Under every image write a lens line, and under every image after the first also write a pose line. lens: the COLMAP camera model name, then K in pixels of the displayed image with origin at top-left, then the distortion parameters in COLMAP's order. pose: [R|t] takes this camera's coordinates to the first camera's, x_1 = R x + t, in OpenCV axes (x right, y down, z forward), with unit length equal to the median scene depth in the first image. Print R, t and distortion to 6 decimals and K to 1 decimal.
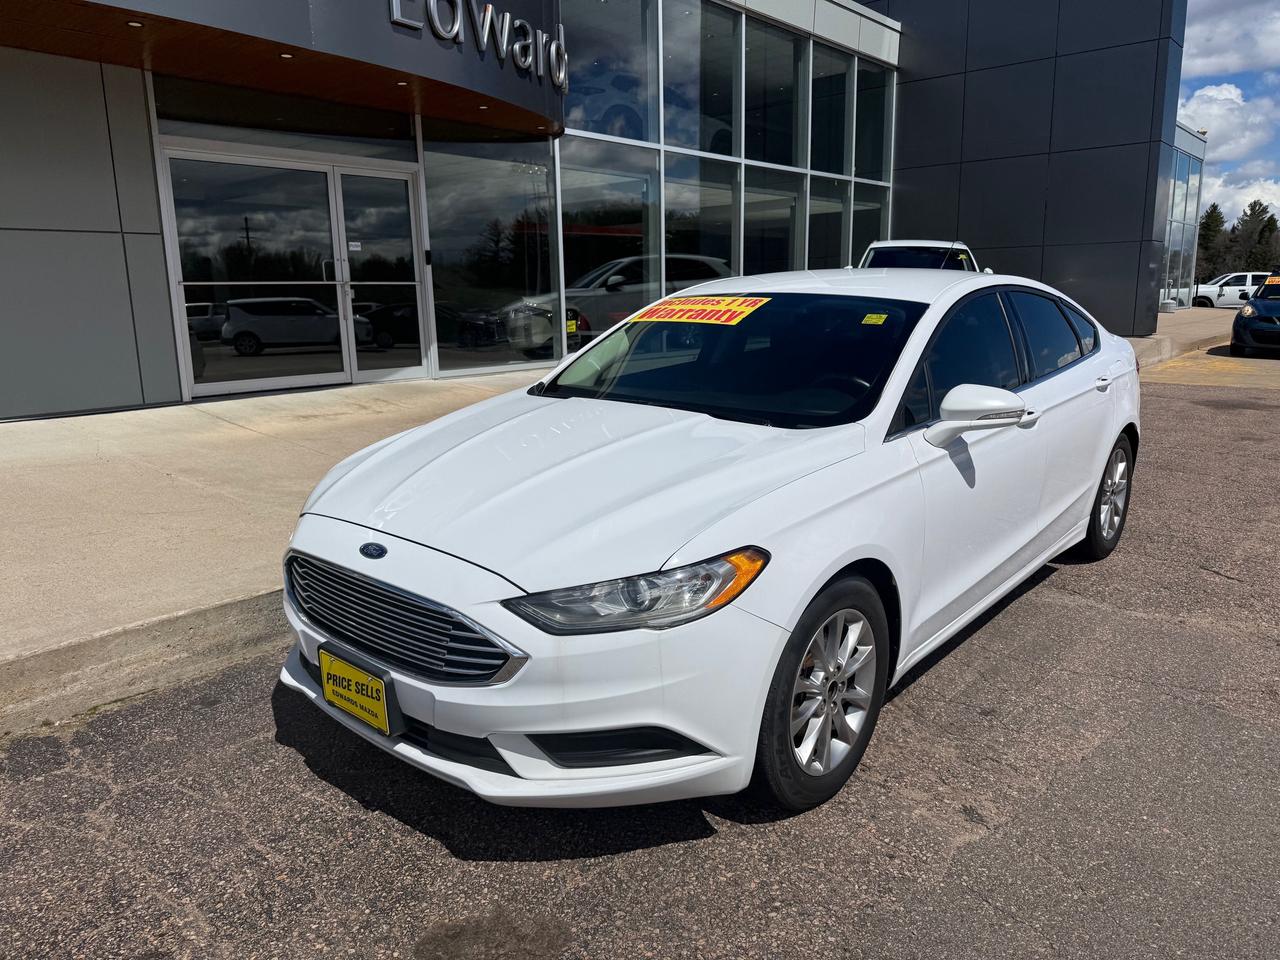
lens RADIAL K [[907.3, 0, 648.2], [0, 907.3, 477.4], [0, 0, 1]] dist [0.027008, -0.039149]
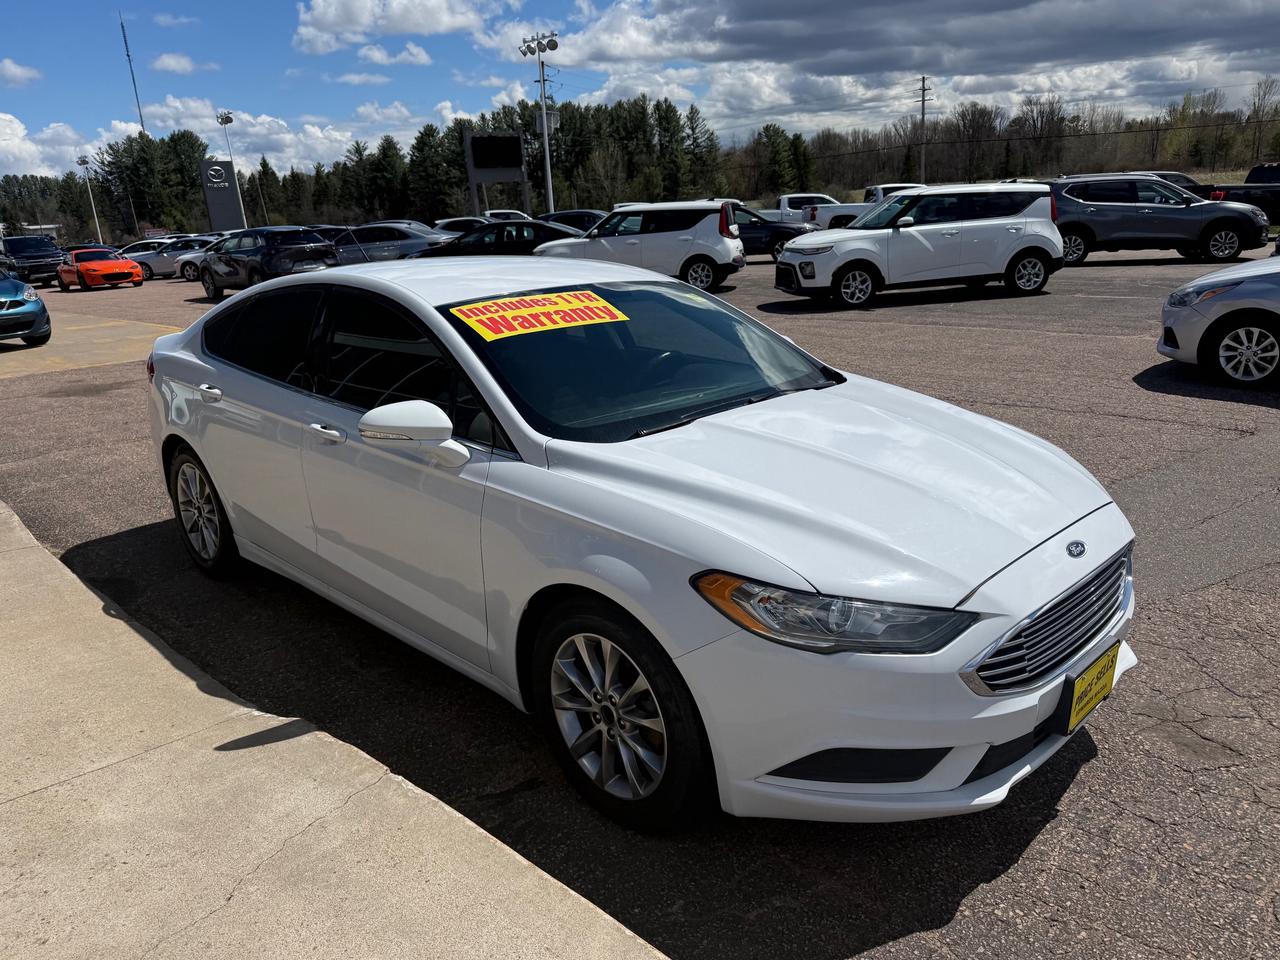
lens RADIAL K [[940.7, 0, 646.1], [0, 940.7, 492.4], [0, 0, 1]] dist [0.032691, -0.044586]
pose [[0.067319, -0.286845, 0.955609, -0.834551], [0.256422, 0.930584, 0.261270, -0.235491], [-0.964218, 0.227450, 0.136200, 0.828963]]
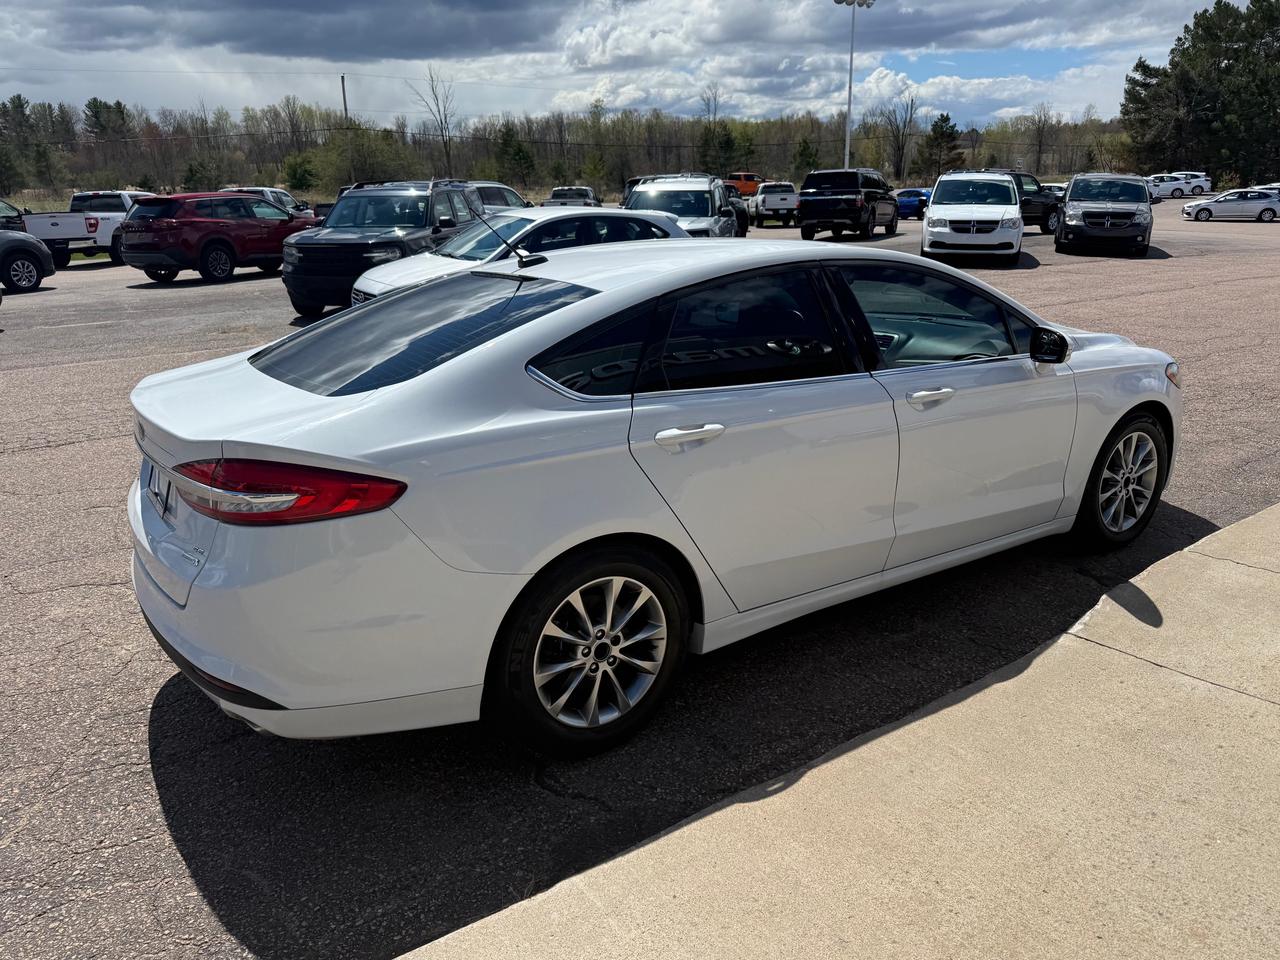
lens RADIAL K [[940.7, 0, 651.3], [0, 940.7, 482.4], [0, 0, 1]] dist [0.032691, -0.044586]
pose [[-0.968374, -0.045827, 0.245258, 0.059918], [0.081607, 0.870745, 0.484917, -0.524142], [-0.235779, 0.489595, -0.839467, 2.107195]]
